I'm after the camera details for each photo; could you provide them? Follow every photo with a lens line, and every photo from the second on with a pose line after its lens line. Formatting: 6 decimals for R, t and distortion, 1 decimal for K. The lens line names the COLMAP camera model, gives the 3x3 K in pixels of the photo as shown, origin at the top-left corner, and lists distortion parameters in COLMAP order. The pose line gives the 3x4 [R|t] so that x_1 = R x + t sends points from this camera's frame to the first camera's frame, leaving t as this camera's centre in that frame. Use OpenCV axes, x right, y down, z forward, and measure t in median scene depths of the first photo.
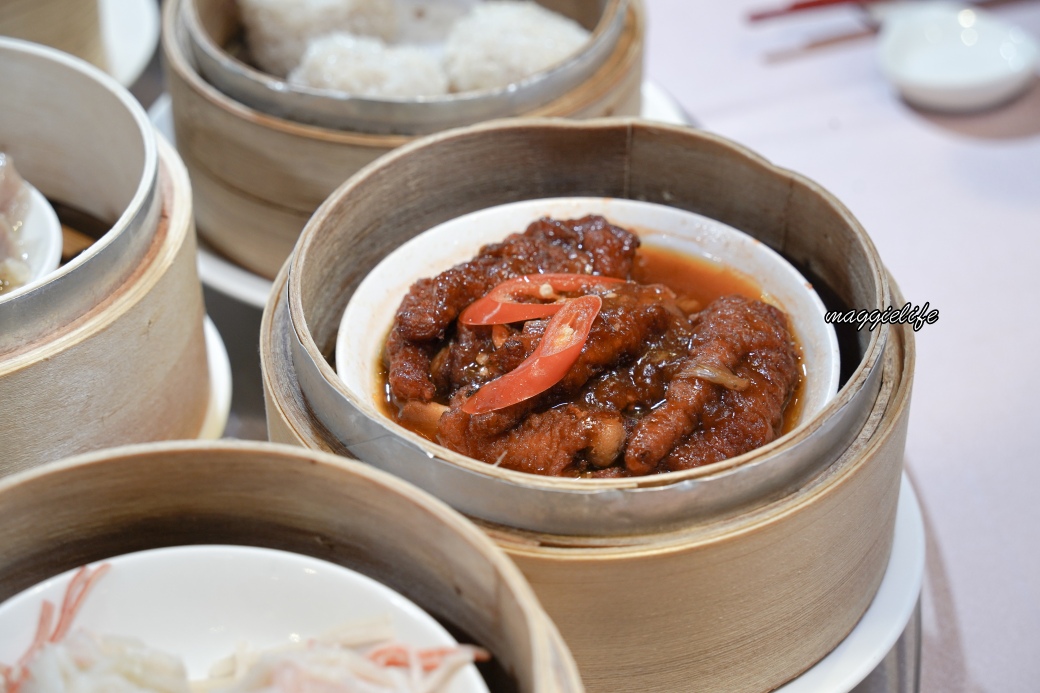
lens RADIAL K [[2532.6, 0, 518.8], [0, 2532.6, 344.6], [0, 0, 1]] dist [-0.125075, 0.000000]
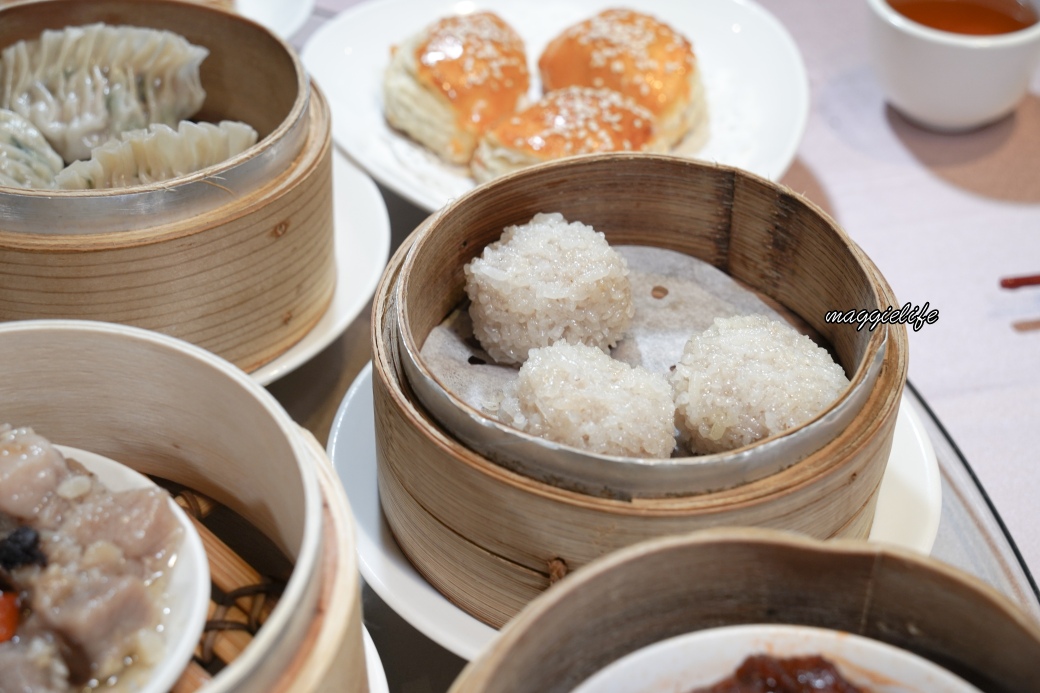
lens RADIAL K [[1785.6, 0, 520.1], [0, 1785.6, 348.2], [0, 0, 1]] dist [-0.069570, 0.000000]
pose [[0.986717, 0.116163, -0.113563, -0.016163], [-0.107262, 0.990877, 0.081590, -0.205537], [0.122005, -0.068325, 0.990175, 0.440046]]
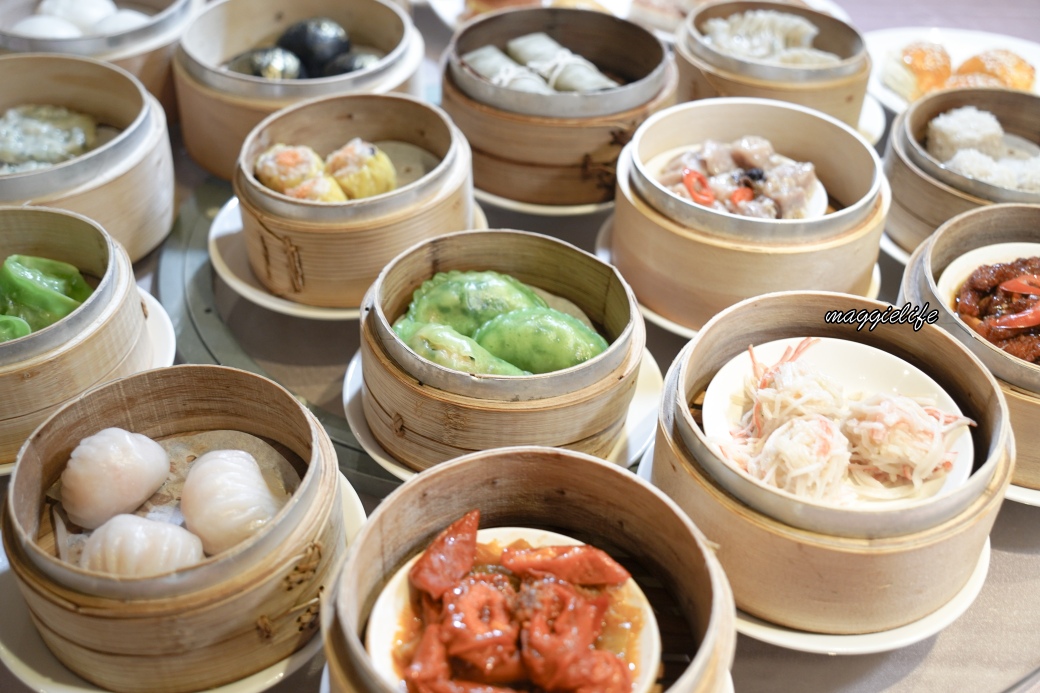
lens RADIAL K [[1238.1, 0, 518.4], [0, 1238.1, 347.5], [0, 0, 1]] dist [-0.003067, 0.000000]
pose [[0.900610, 0.290663, -0.323134, -0.036932], [-0.276367, 0.956793, 0.090383, 0.059994], [0.335444, 0.007904, 0.942027, -0.149319]]
